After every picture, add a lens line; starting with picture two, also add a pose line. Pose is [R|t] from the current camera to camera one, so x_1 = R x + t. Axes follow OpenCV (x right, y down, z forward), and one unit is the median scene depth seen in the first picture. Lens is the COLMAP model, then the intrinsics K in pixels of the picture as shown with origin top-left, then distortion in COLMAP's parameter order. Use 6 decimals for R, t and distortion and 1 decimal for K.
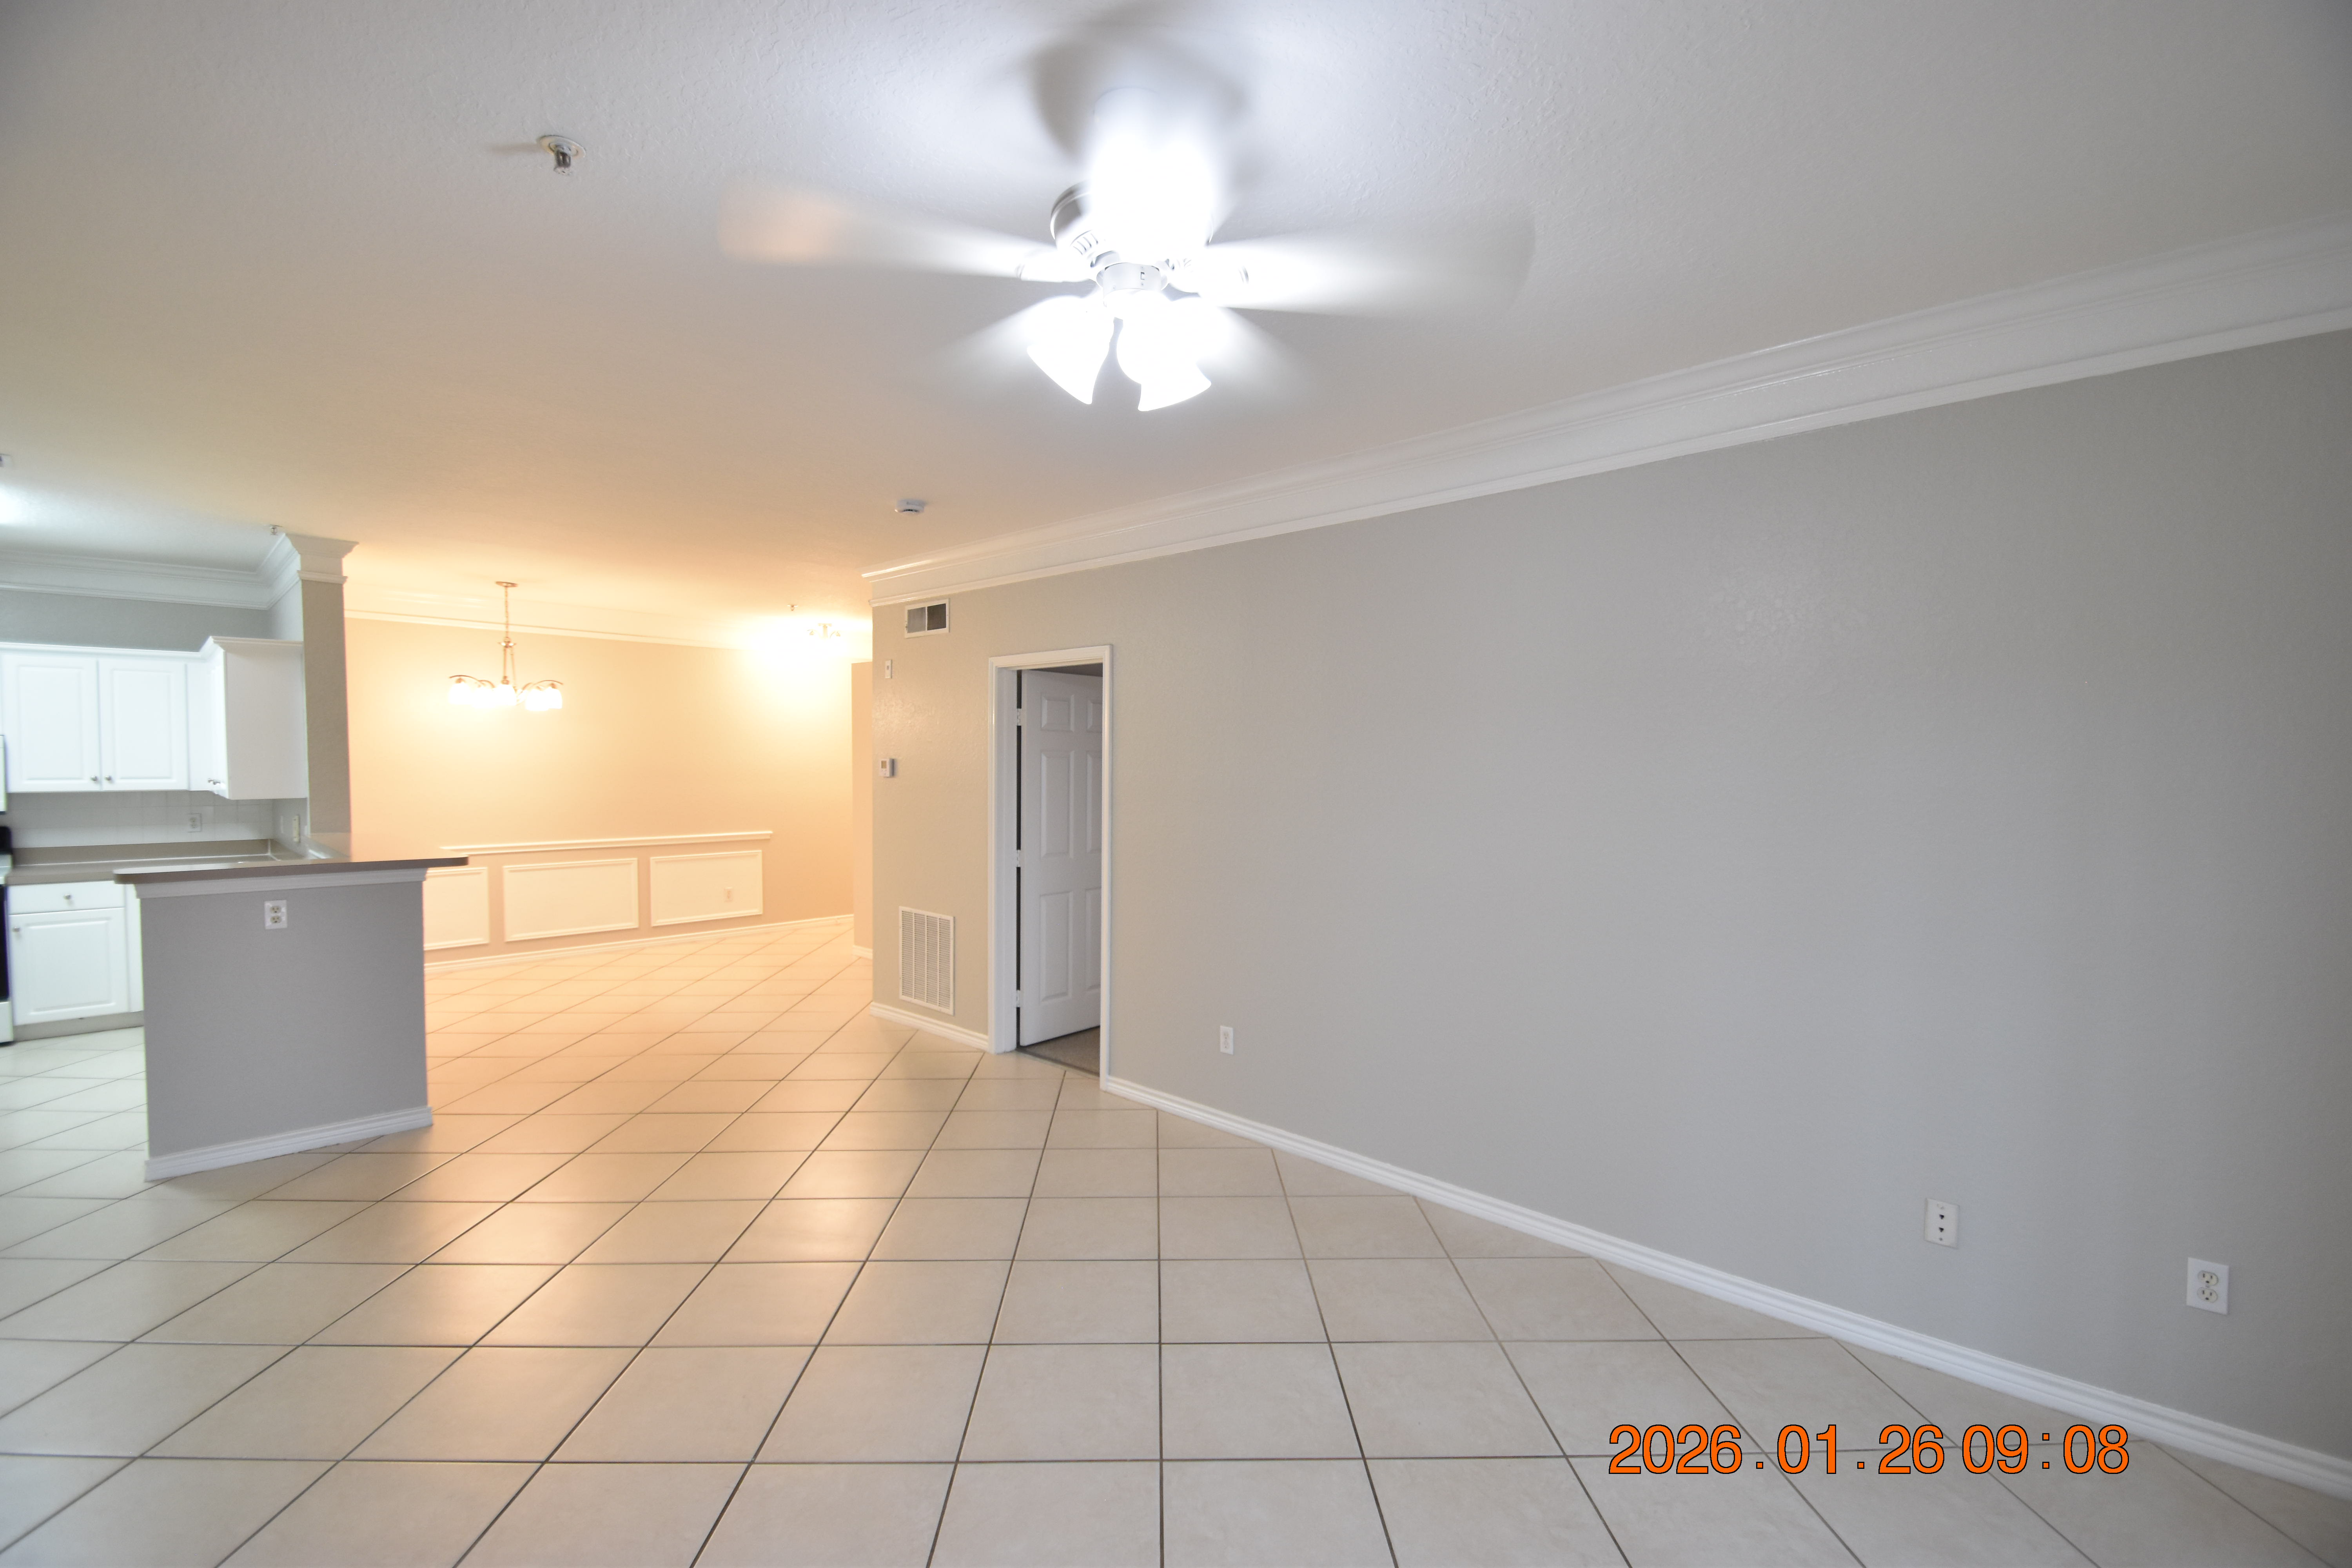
lens RADIAL K [[1032.3, 0, 1167.8], [0, 1032.3, 794.8], [0, 0, 1]] dist [0.000095, -0.009815]
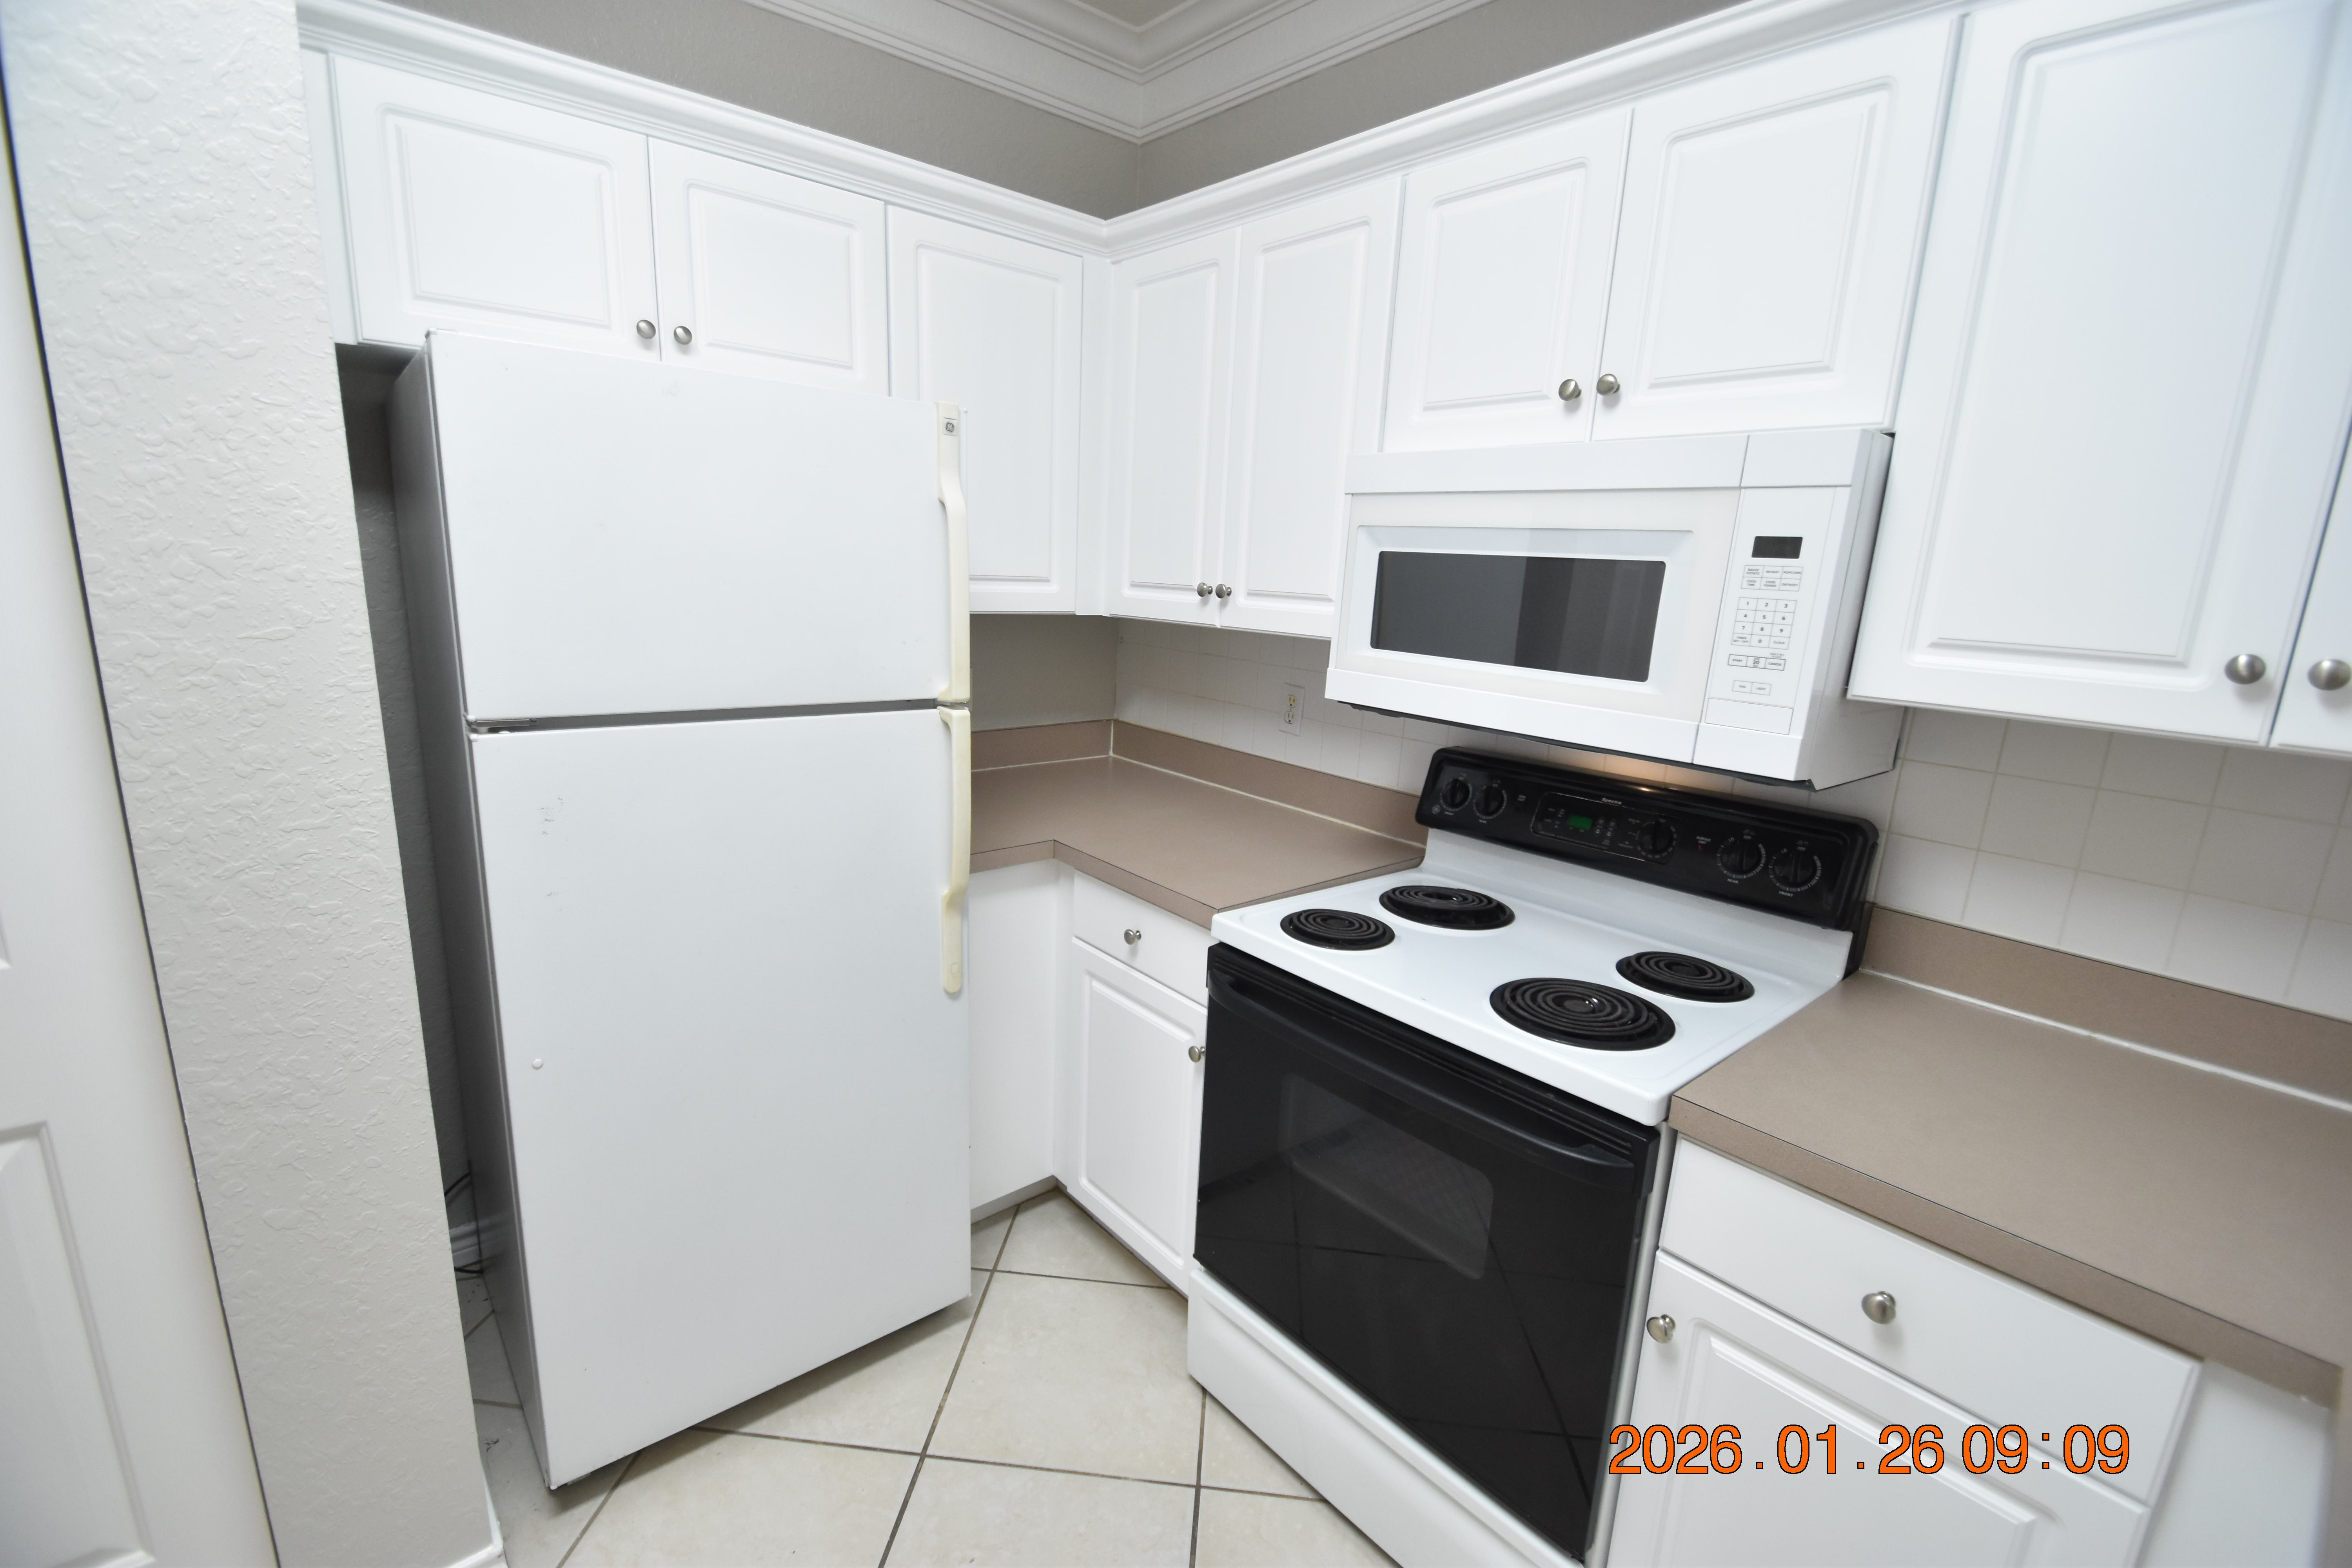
lens RADIAL K [[1032.3, 0, 1167.8], [0, 1032.3, 794.8], [0, 0, 1]] dist [0.000095, -0.009815]
pose [[-0.122796, 0.206244, -0.970765, -0.859518], [-0.078713, 0.973062, 0.216689, -0.018480], [0.989305, 0.103021, -0.103254, 0.839418]]
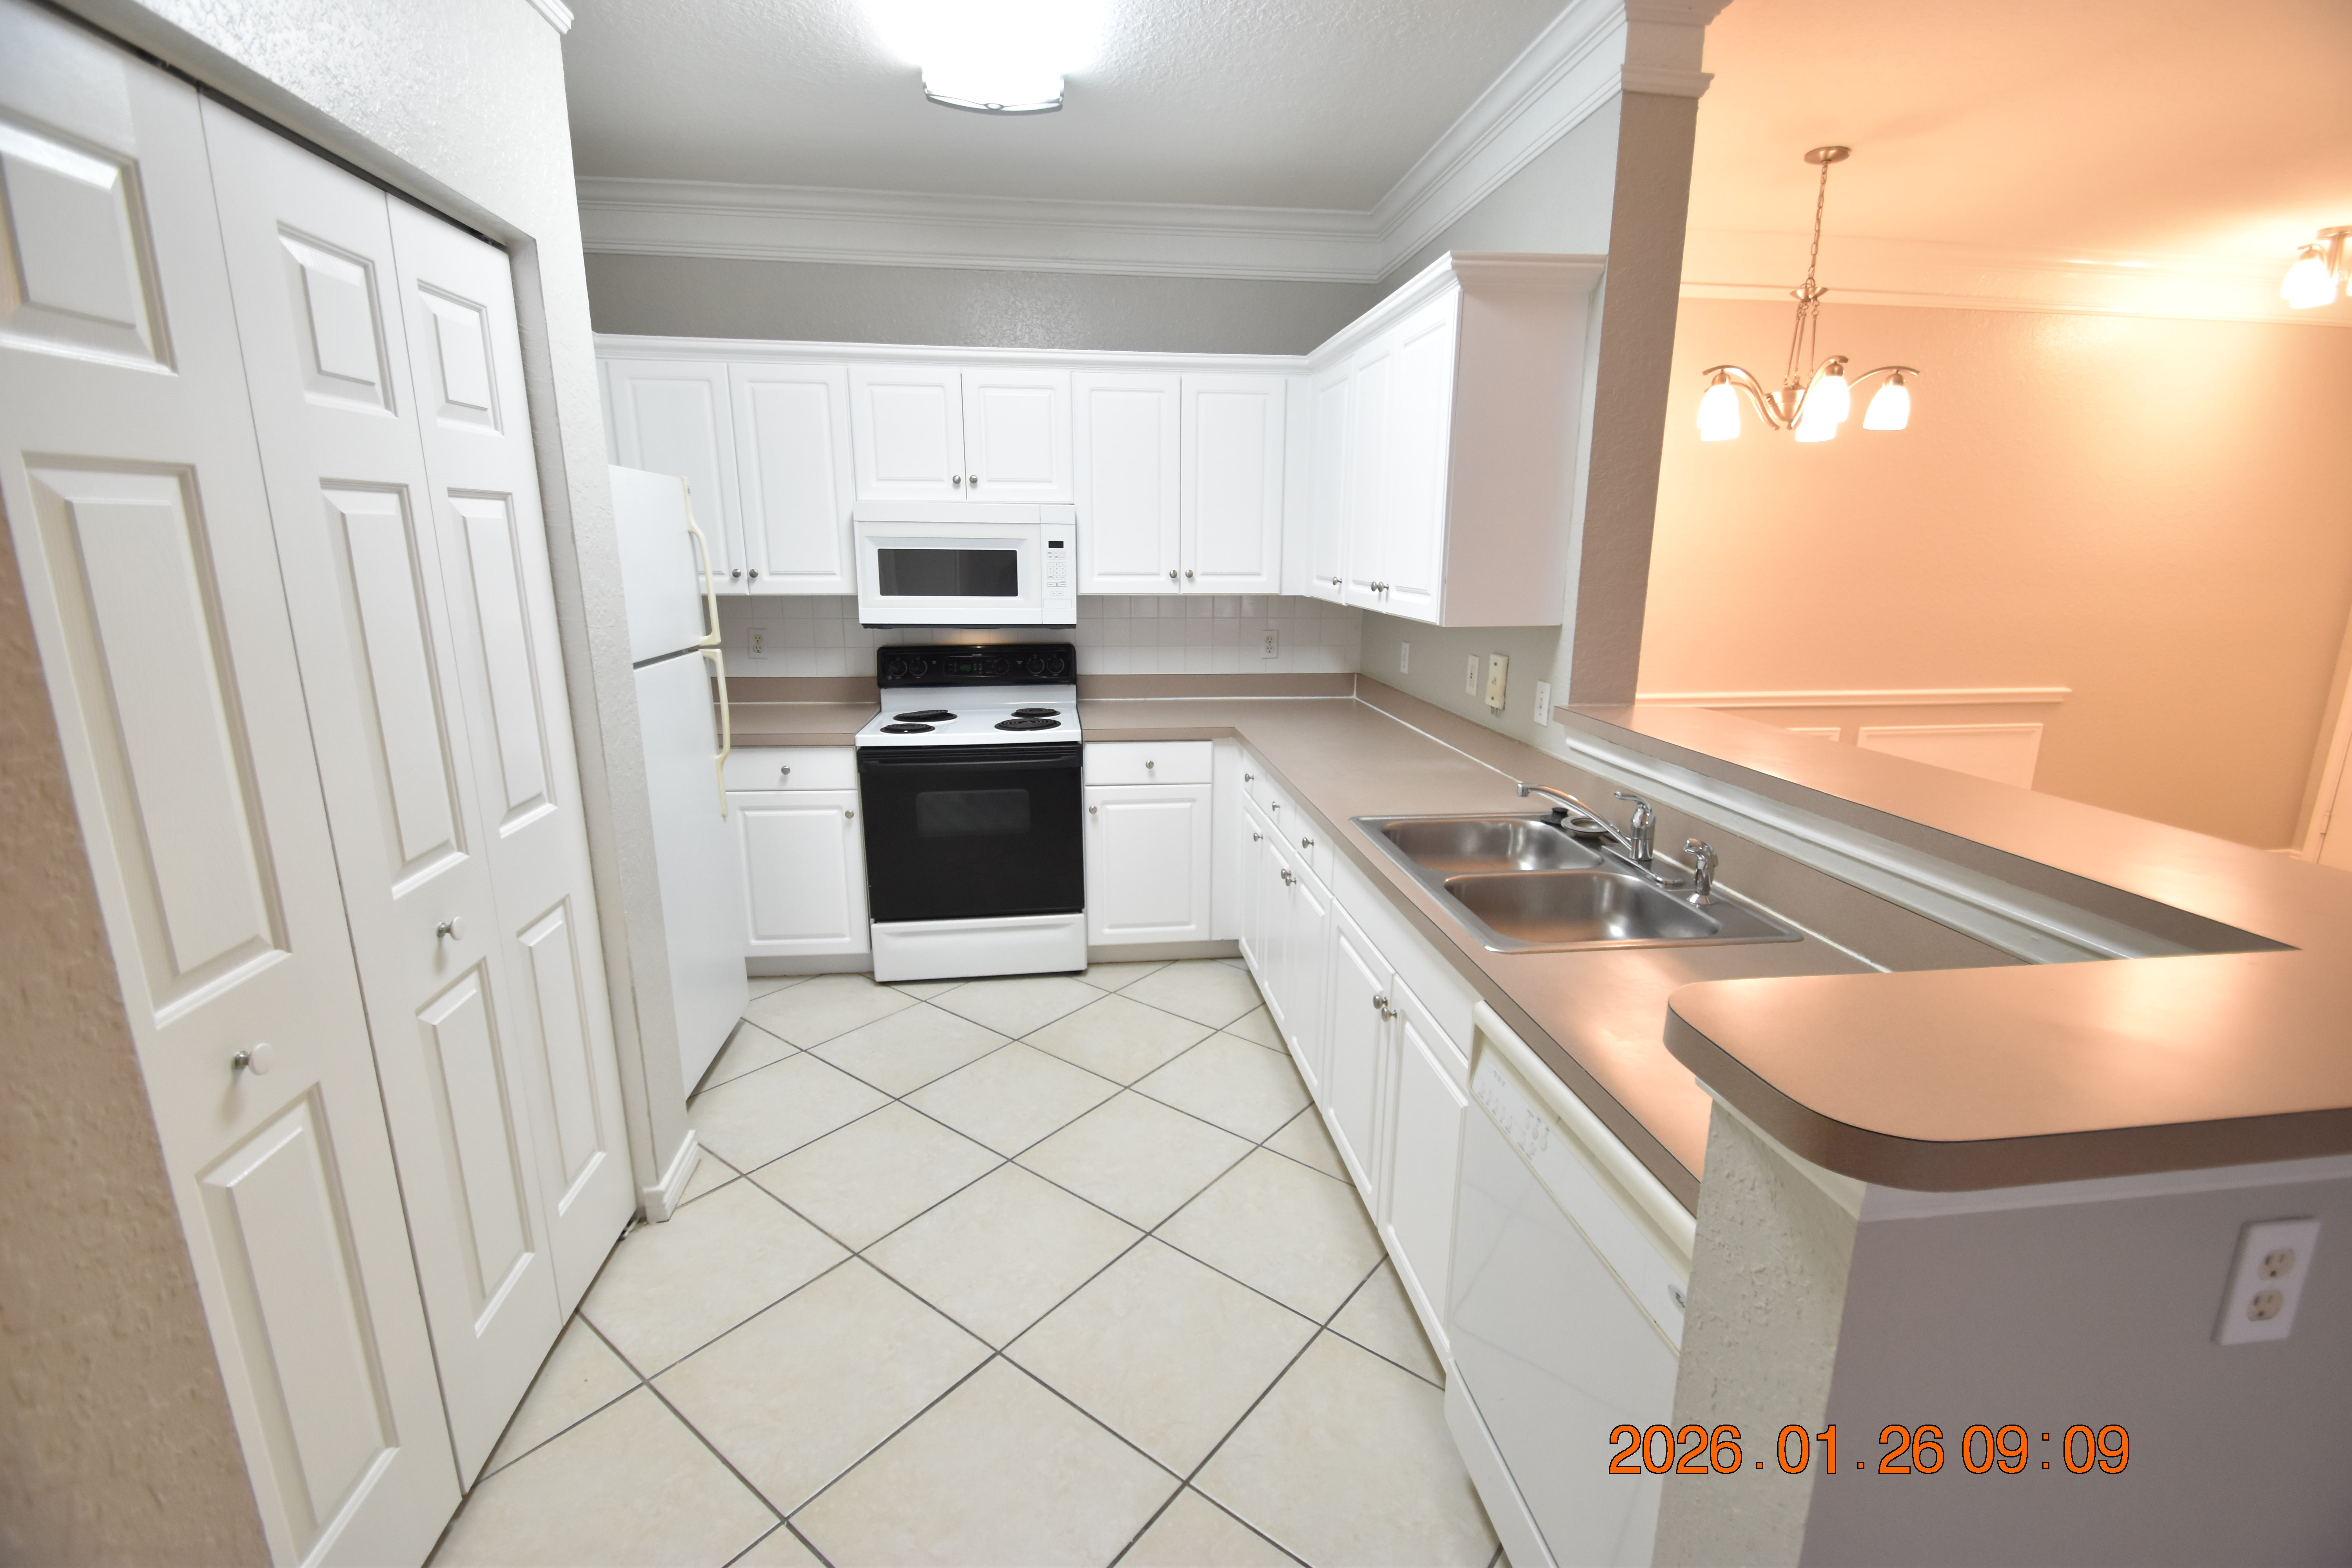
lens RADIAL K [[1032.3, 0, 1167.8], [0, 1032.3, 794.8], [0, 0, 1]] dist [0.000095, -0.009815]
pose [[0.769855, 0.144848, -0.621564, -0.633807], [-0.020742, 0.979069, 0.202470, -0.011742], [0.637881, -0.142980, 0.756746, 0.489873]]
